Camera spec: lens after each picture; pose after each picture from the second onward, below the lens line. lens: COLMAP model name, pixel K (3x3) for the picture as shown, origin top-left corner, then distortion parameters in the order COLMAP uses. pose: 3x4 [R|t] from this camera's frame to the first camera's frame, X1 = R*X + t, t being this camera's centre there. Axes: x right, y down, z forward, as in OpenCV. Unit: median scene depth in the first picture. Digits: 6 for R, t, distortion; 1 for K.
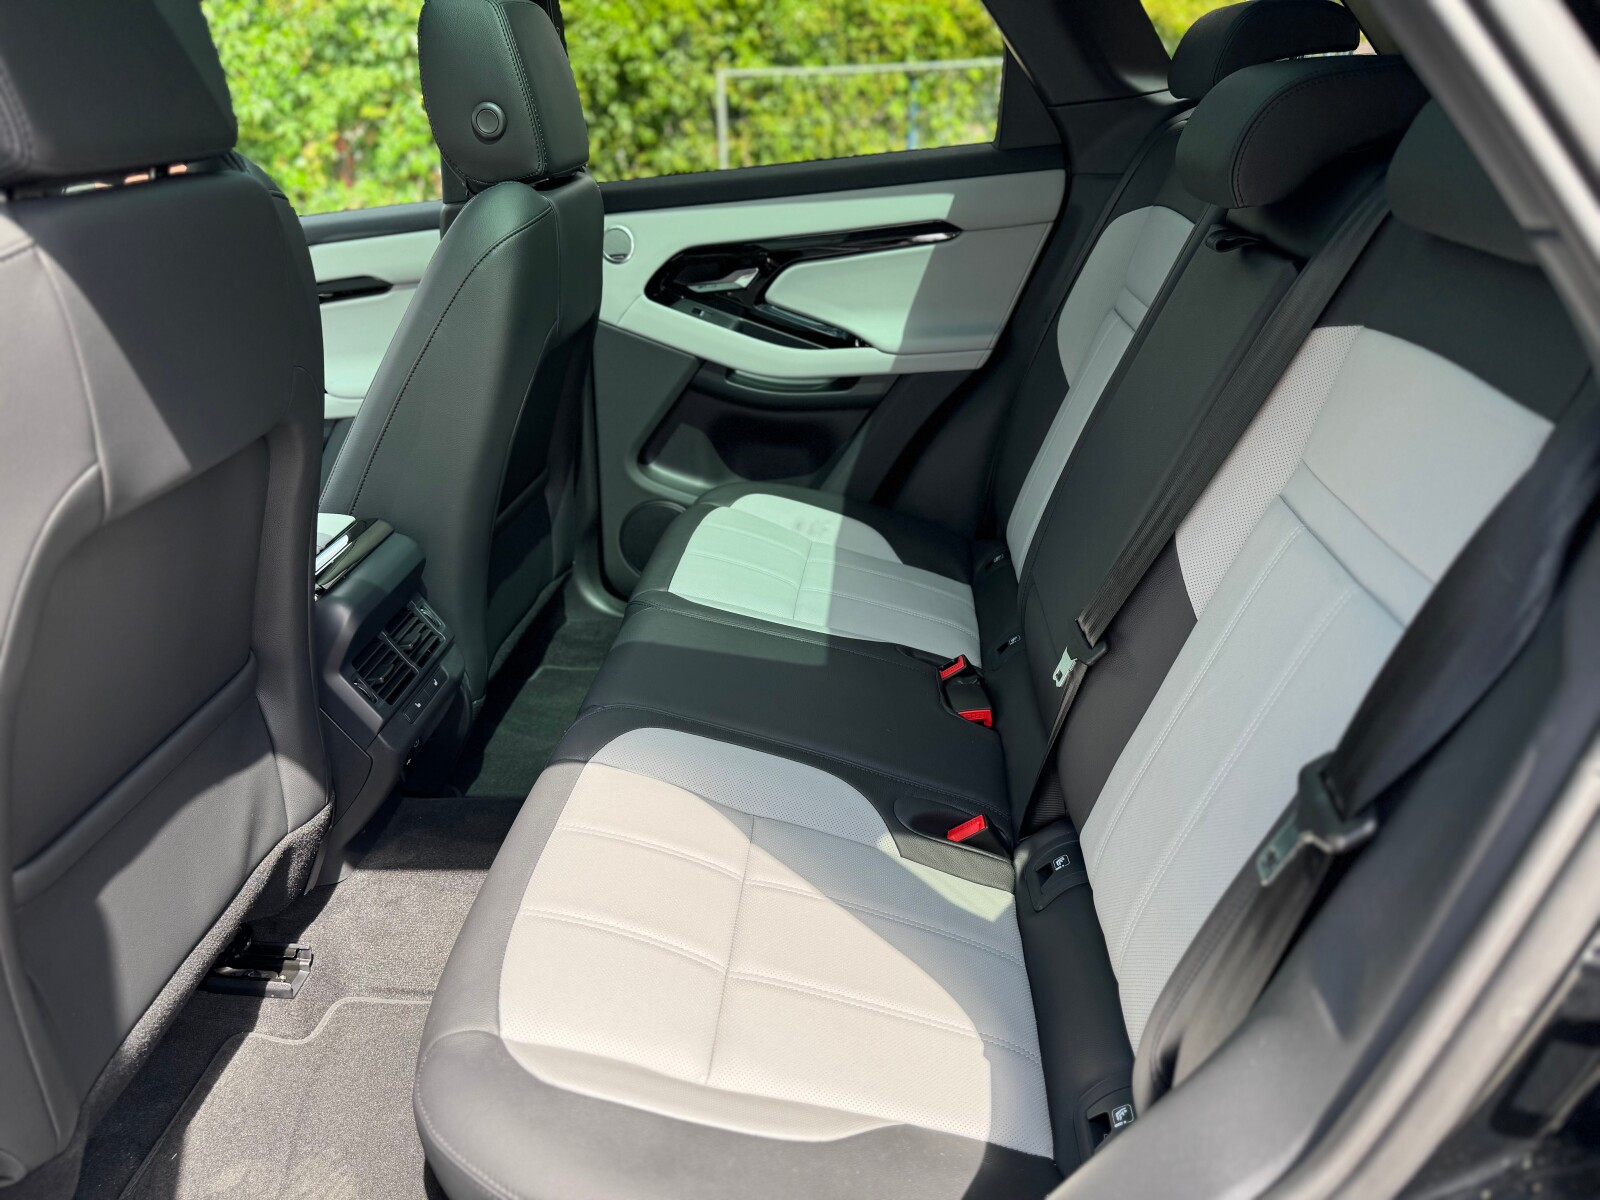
lens RADIAL K [[1151.2, 0, 808.2], [0, 1151.2, 611.1], [0, 0, 1]] dist [0.052132, -0.083168]
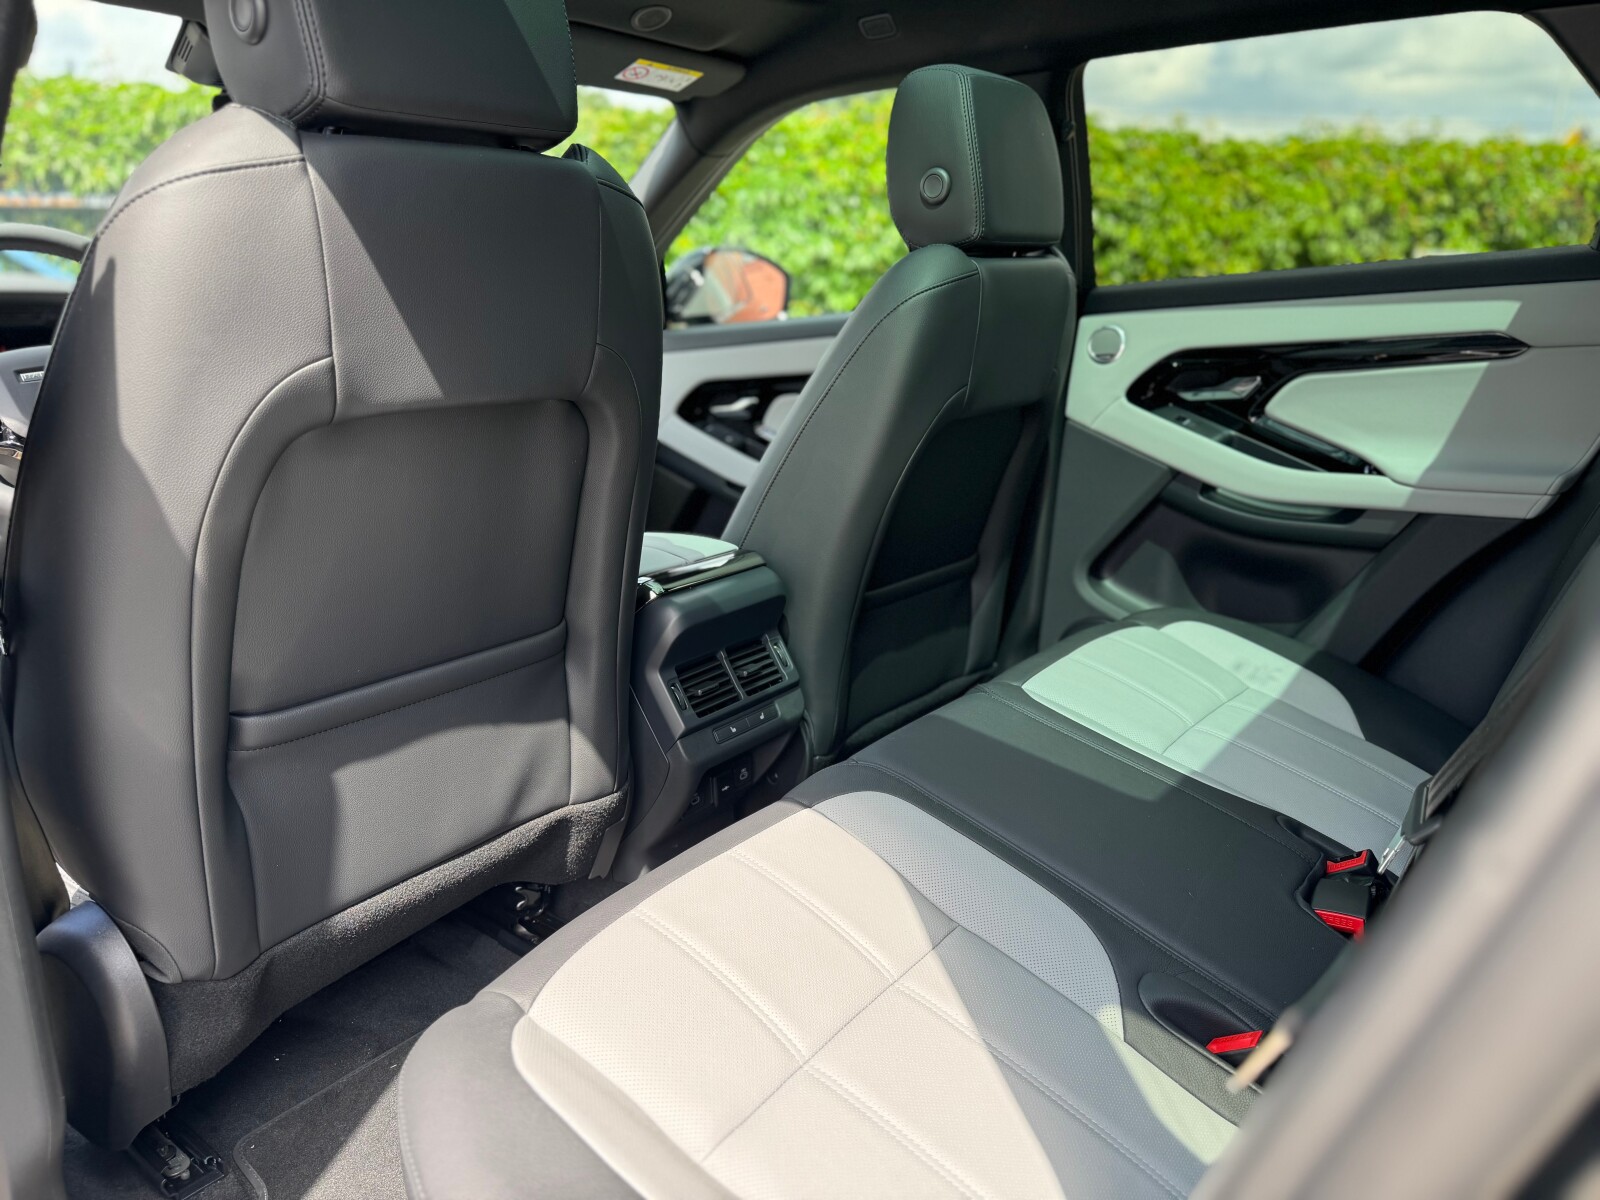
lens RADIAL K [[1151.2, 0, 787.7], [0, 1151.2, 594.1], [0, 0, 1]] dist [0.052132, -0.083168]
pose [[0.827402, 0.165374, -0.536709, 0.161646], [-0.253820, 0.962605, -0.094690, 0.036979], [0.500980, 0.214574, 0.838437, 0.118706]]
